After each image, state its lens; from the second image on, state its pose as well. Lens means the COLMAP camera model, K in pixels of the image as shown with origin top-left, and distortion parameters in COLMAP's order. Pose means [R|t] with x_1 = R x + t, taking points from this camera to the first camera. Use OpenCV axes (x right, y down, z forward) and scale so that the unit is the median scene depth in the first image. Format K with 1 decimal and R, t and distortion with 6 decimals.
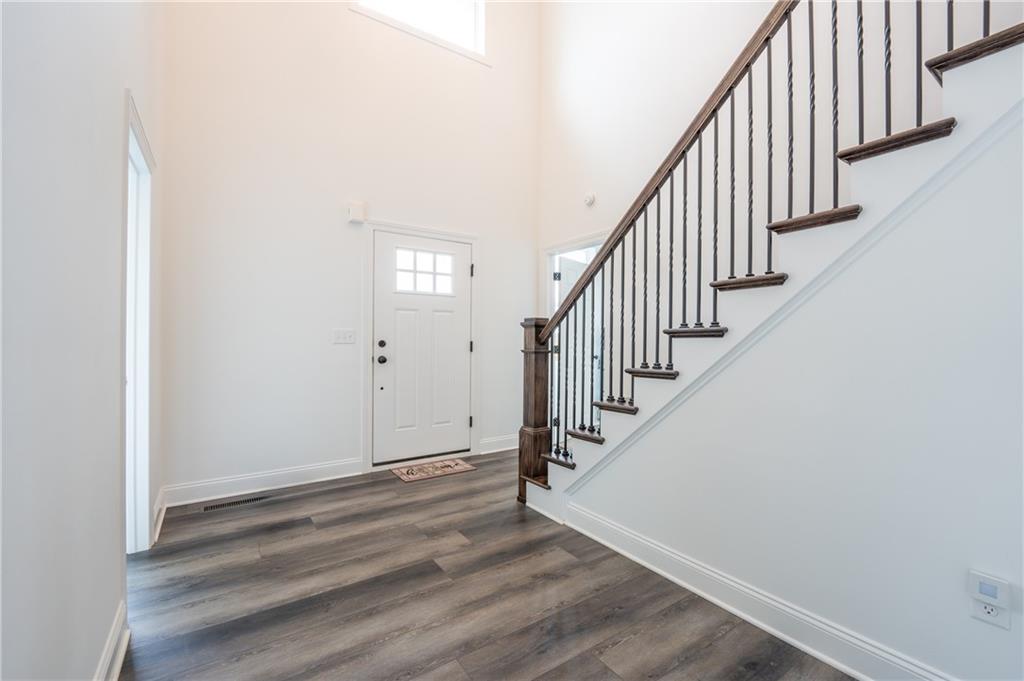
lens RADIAL K [[418.3, 0, 515.4], [0, 418.3, 339.9], [0, 0, 1]] dist [-0.001139, -0.000138]
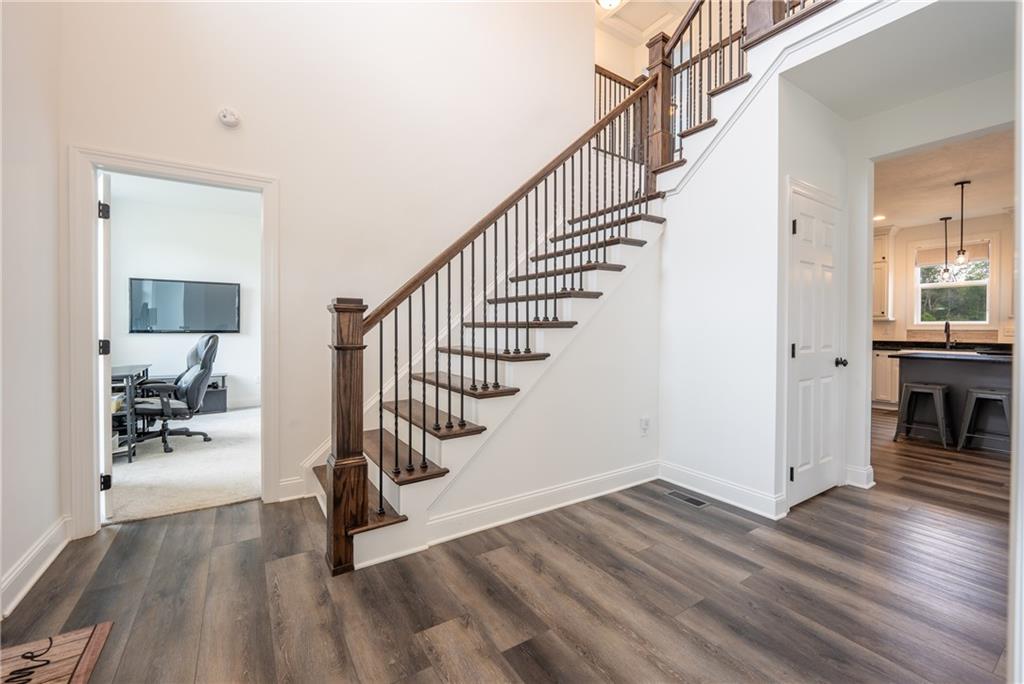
lens RADIAL K [[423.0, 0, 515.9], [0, 423.0, 334.0], [0, 0, 1]] dist [-0.012111, -0.000127]
pose [[0.041383, -0.017200, 0.998995, -0.832940], [-0.001165, 0.999850, 0.017263, -0.008358], [-0.999143, -0.001878, 0.041357, 0.902809]]
